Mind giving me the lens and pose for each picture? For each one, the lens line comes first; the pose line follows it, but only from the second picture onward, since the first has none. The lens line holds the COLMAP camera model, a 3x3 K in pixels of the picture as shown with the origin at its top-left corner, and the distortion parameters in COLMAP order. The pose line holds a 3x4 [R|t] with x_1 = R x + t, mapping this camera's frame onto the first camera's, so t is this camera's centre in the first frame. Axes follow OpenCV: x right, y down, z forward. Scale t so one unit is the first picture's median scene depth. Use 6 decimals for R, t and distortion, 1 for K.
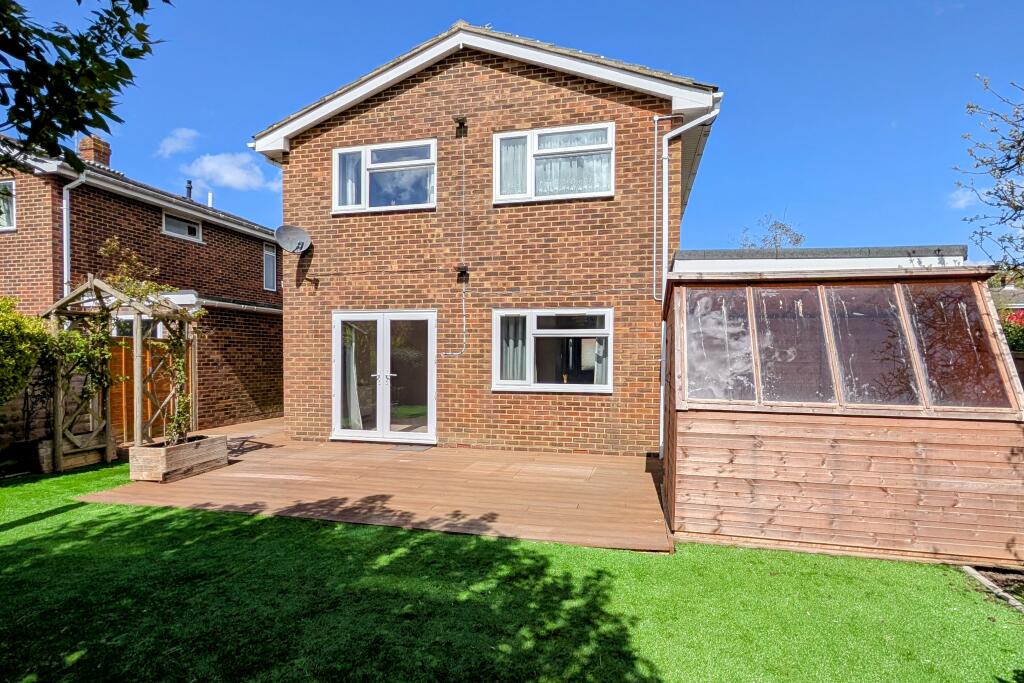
lens RADIAL K [[545.3, 0, 504.6], [0, 545.3, 368.9], [0, 0, 1]] dist [-0.004210, 0.005853]
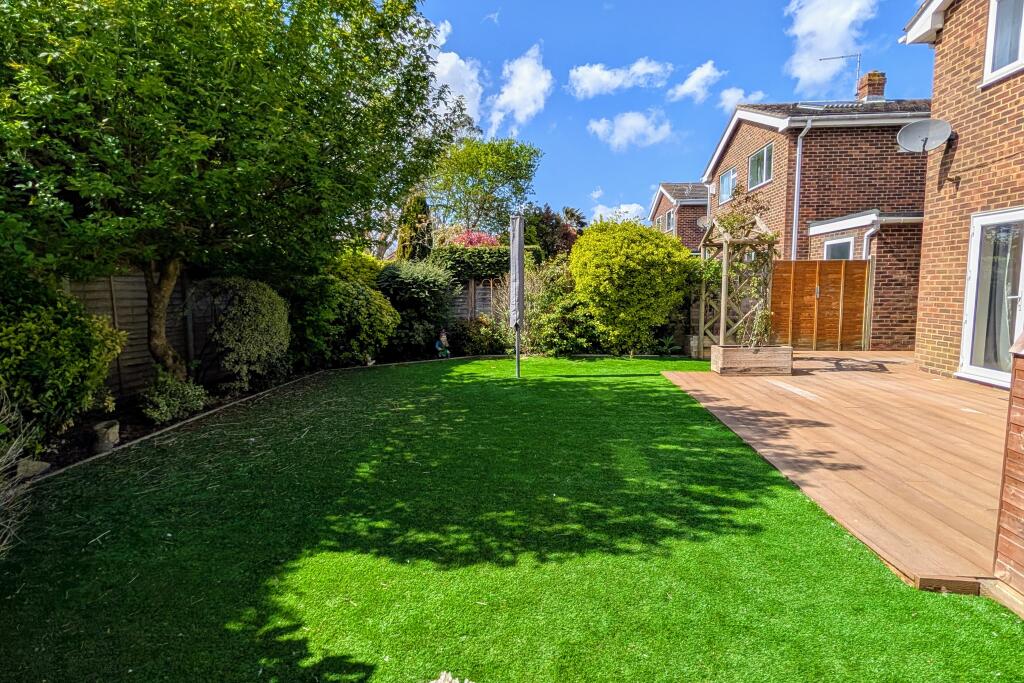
lens RADIAL K [[545.3, 0, 510.4], [0, 545.3, 335.7], [0, 0, 1]] dist [-0.004210, 0.005853]
pose [[0.162172, 0.089417, -0.982703, 0.362557], [-0.017377, 0.995990, 0.087759, 0.010352], [0.986610, 0.002845, 0.163075, 0.212961]]
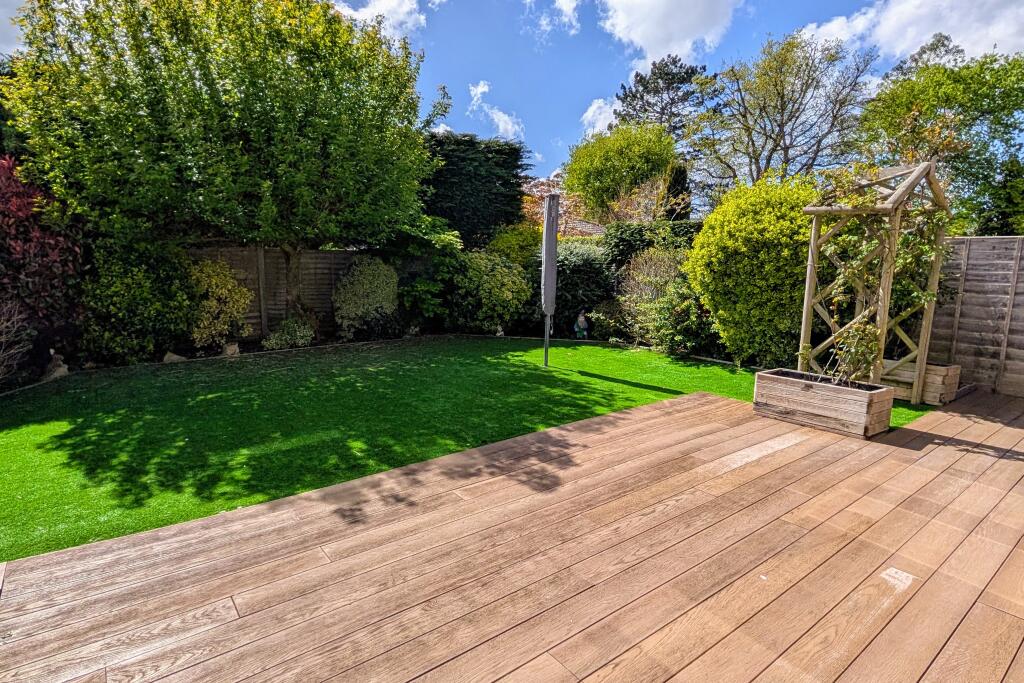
lens RADIAL K [[545.3, 0, 515.2], [0, 545.3, 340.7], [0, 0, 1]] dist [-0.004210, 0.005853]
pose [[-0.628031, 0.115125, -0.769625, 0.177717], [-0.031747, 0.984383, 0.173155, -0.026719], [0.777540, 0.133180, -0.614568, 0.834103]]
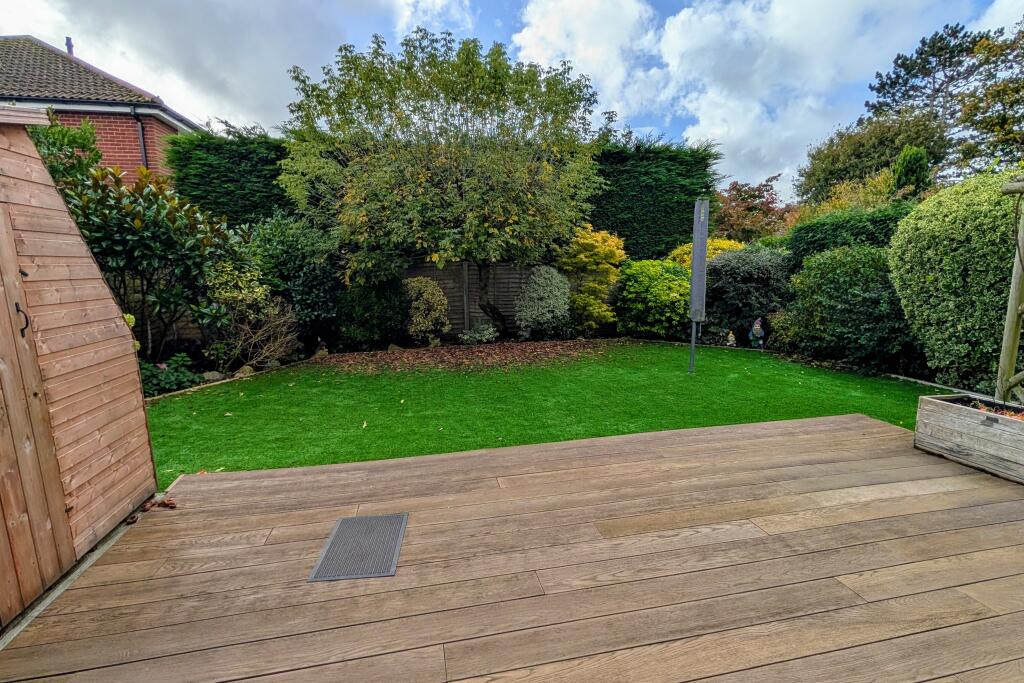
lens RADIAL K [[486.9, 0, 517.9], [0, 486.9, 344.9], [0, 0, 1]] dist [-0.004923, 0.005996]
pose [[-0.904319, 0.081519, -0.419001, 0.054991], [0.004994, 0.983548, 0.180575, -0.021074], [0.426828, 0.161205, -0.889849, 0.898521]]
